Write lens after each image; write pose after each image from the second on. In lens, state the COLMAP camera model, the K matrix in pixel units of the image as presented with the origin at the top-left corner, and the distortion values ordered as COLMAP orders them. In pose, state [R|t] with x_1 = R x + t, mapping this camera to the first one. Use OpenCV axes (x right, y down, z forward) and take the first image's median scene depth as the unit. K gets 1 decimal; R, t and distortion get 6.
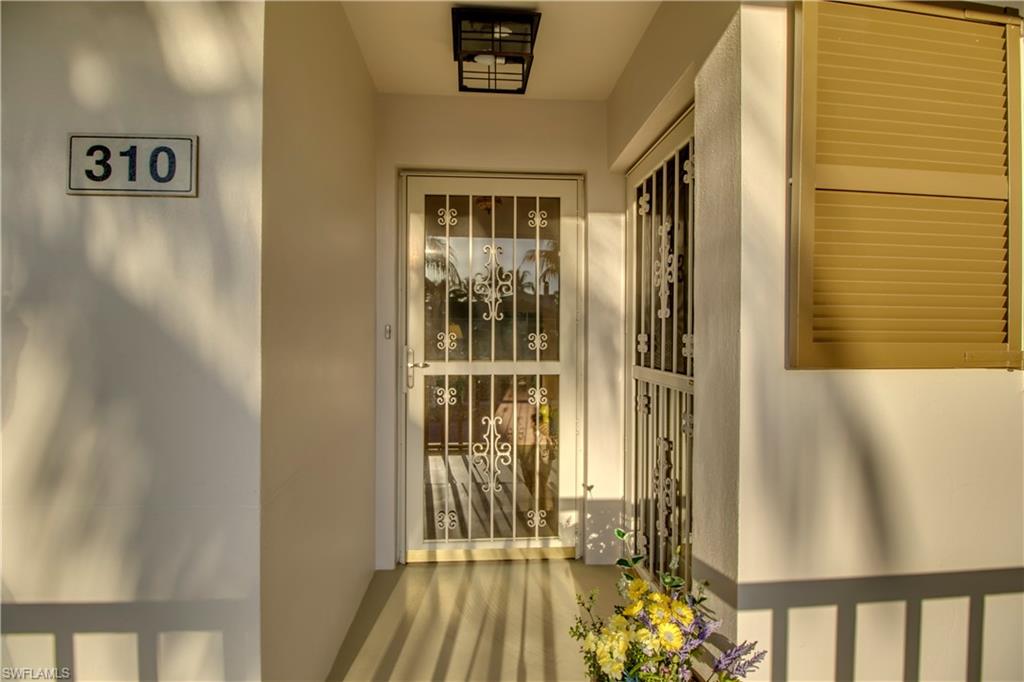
lens RADIAL K [[472.9, 0, 511.9], [0, 472.9, 335.1], [0, 0, 1]] dist [0.002877, -0.013461]
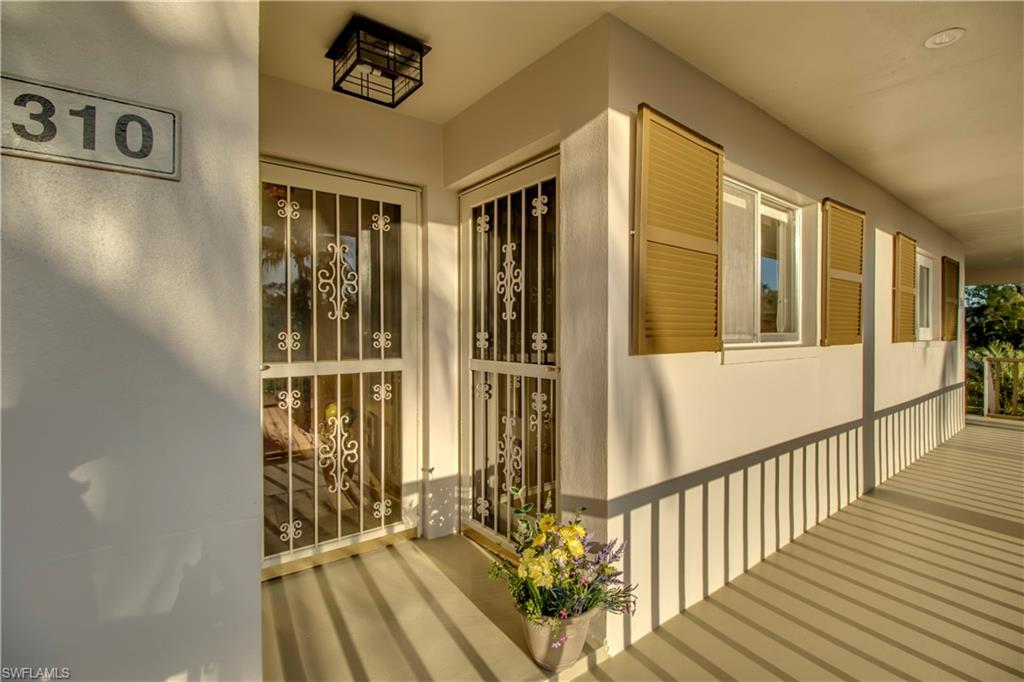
lens RADIAL K [[472.9, 0, 511.9], [0, 472.9, 335.1], [0, 0, 1]] dist [0.002877, -0.013461]
pose [[0.831095, -0.011236, 0.556017, -0.312946], [0.007052, 0.999928, 0.009666, -0.005672], [-0.556085, -0.004112, 0.831115, -0.033628]]
